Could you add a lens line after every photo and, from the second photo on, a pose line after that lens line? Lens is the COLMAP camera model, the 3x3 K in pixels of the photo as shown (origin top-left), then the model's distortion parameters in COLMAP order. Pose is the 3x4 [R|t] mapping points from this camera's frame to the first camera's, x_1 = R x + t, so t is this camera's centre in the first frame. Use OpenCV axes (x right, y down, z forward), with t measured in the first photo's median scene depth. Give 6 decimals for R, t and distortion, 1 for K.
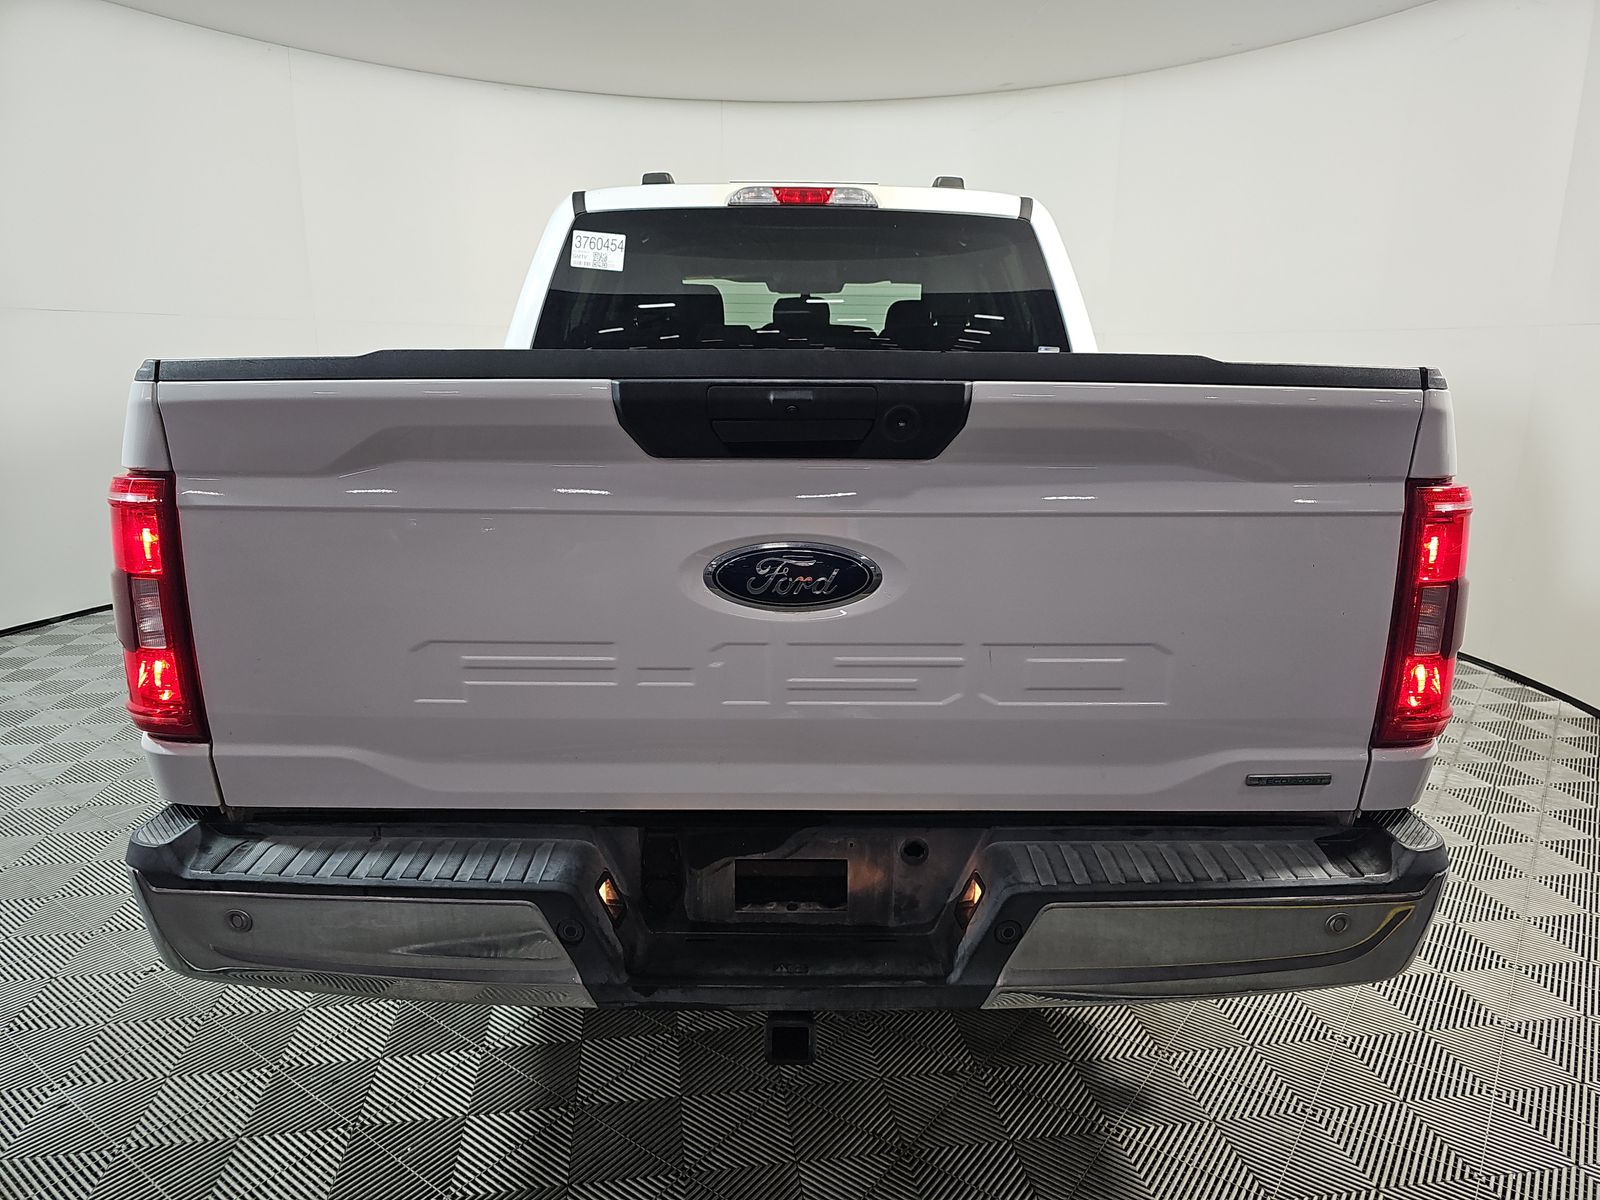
lens RADIAL K [[1092.8, 0, 800.0], [0, 1092.8, 600.0], [0, 0, 1]] dist [-0.006007, -0.000926]
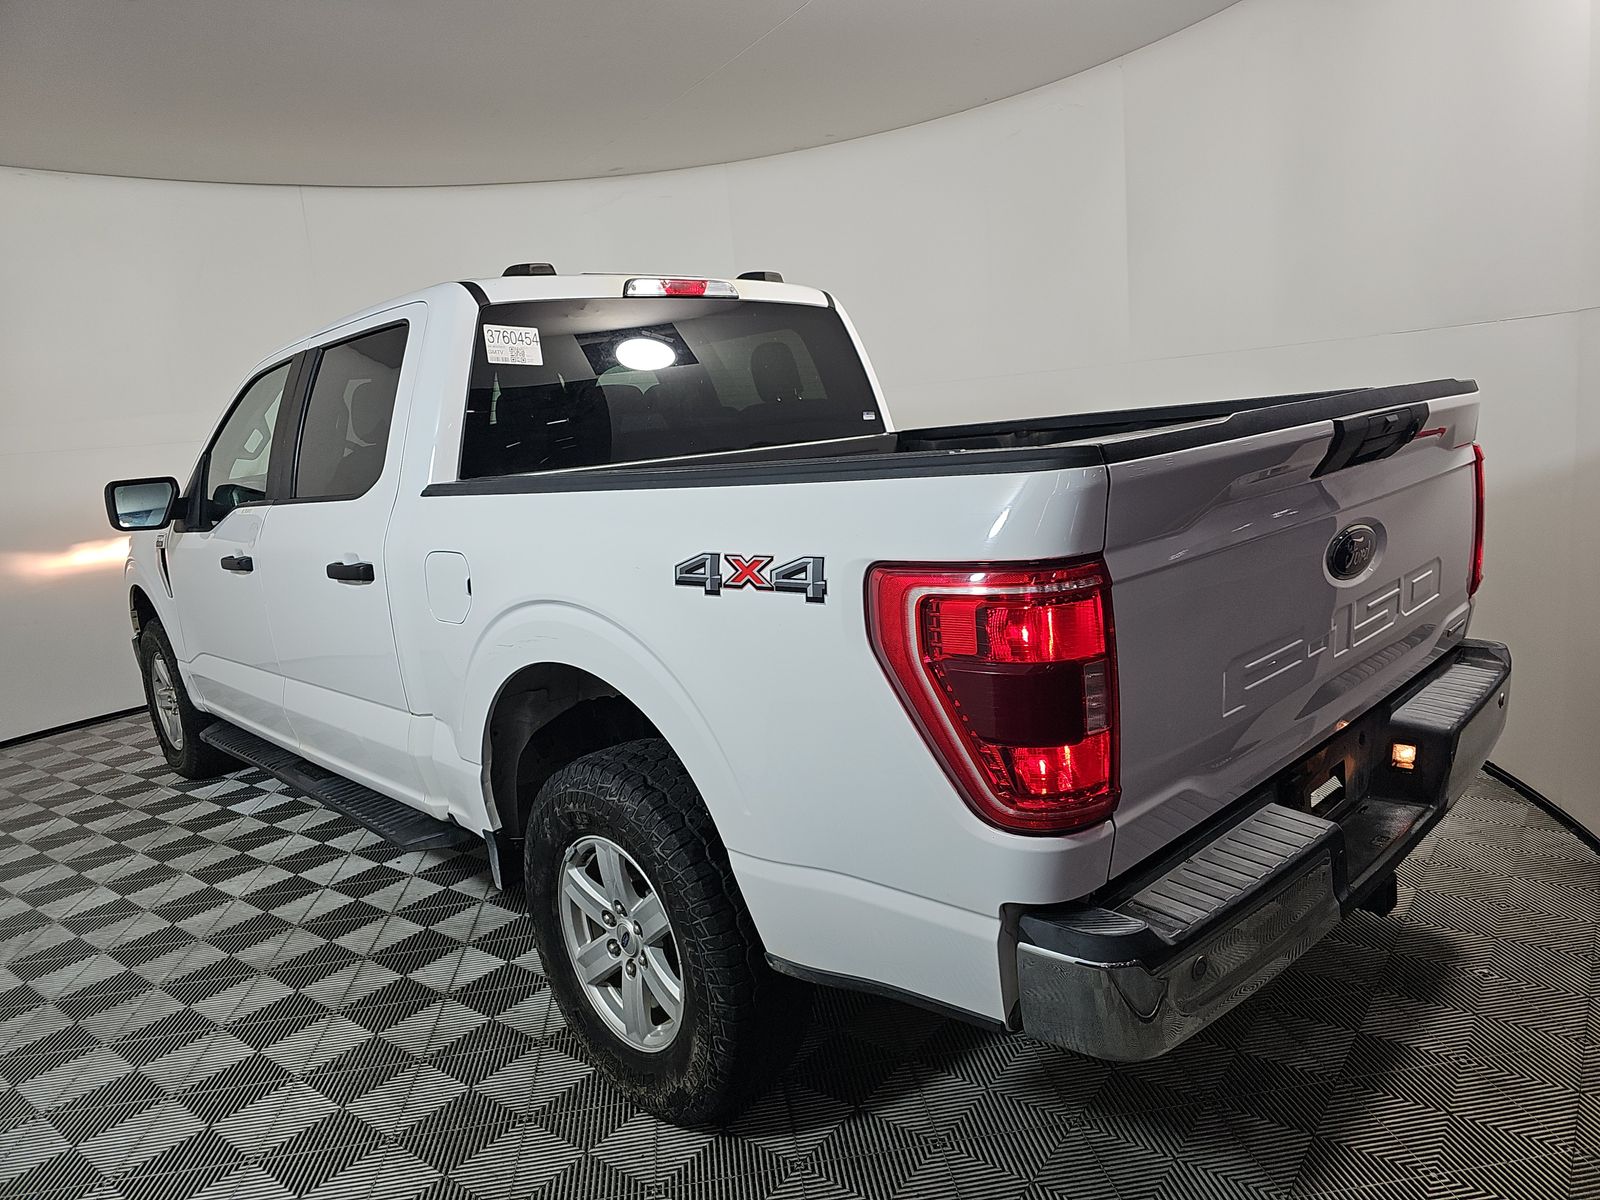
lens RADIAL K [[1092.8, 0, 800.0], [0, 1092.8, 600.0], [0, 0, 1]] dist [-0.006007, -0.000926]
pose [[0.731017, -0.178144, 0.658694, -0.649707], [0.236061, 0.971738, 0.000827, -0.056376], [-0.640226, 0.154888, 0.752410, 0.190237]]
